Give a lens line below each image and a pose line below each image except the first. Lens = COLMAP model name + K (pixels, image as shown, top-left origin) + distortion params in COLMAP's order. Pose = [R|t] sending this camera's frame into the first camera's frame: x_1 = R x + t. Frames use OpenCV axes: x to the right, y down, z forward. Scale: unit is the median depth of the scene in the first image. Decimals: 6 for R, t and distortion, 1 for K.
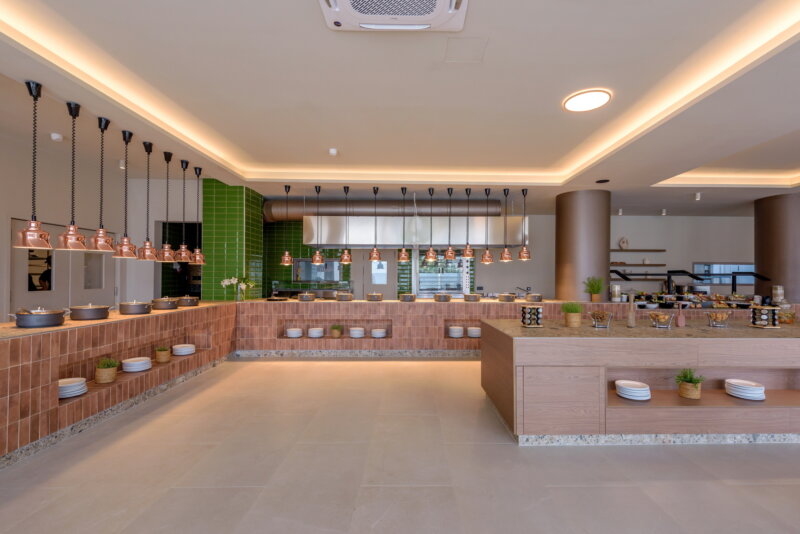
lens RADIAL K [[356.2, 0, 417.5], [0, 356.2, 274.7], [0, 0, 1]] dist [-0.001181, -0.000578]
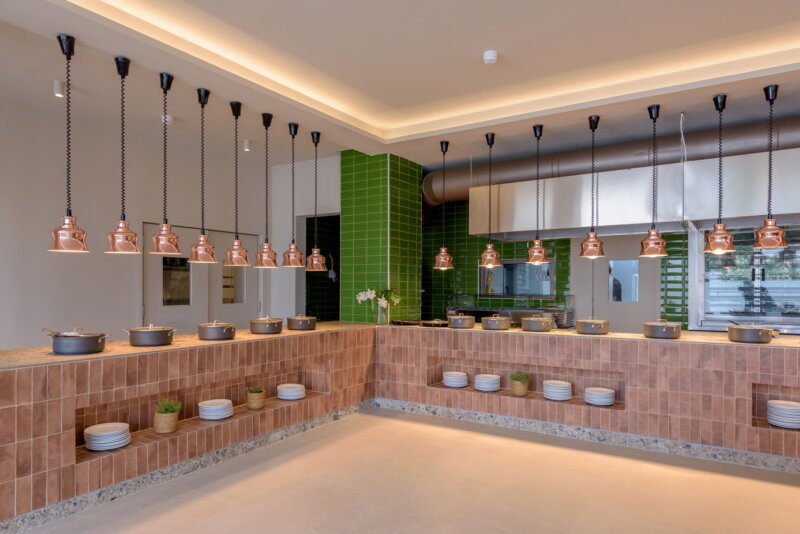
lens RADIAL K [[498.4, 0, 400.9], [0, 498.4, 289.9], [0, 0, 1]] dist [0.002425, -0.001046]
pose [[0.829295, 0.000108, -0.558812, 0.060821], [0.004474, 0.999967, 0.006832, 0.002447], [0.558794, -0.008166, 0.829266, 0.243832]]
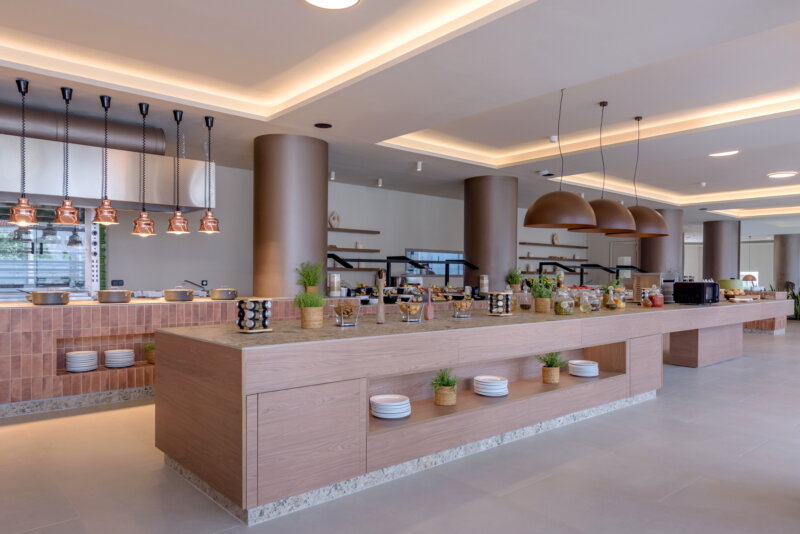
lens RADIAL K [[544.0, 0, 403.1], [0, 544.0, 281.4], [0, 0, 1]] dist [0.018724, 0.000205]
pose [[0.767348, -0.008094, 0.641180, -0.050804], [-0.007439, 0.999741, 0.021524, 0.020839], [-0.641188, -0.021286, 0.767089, 0.062859]]
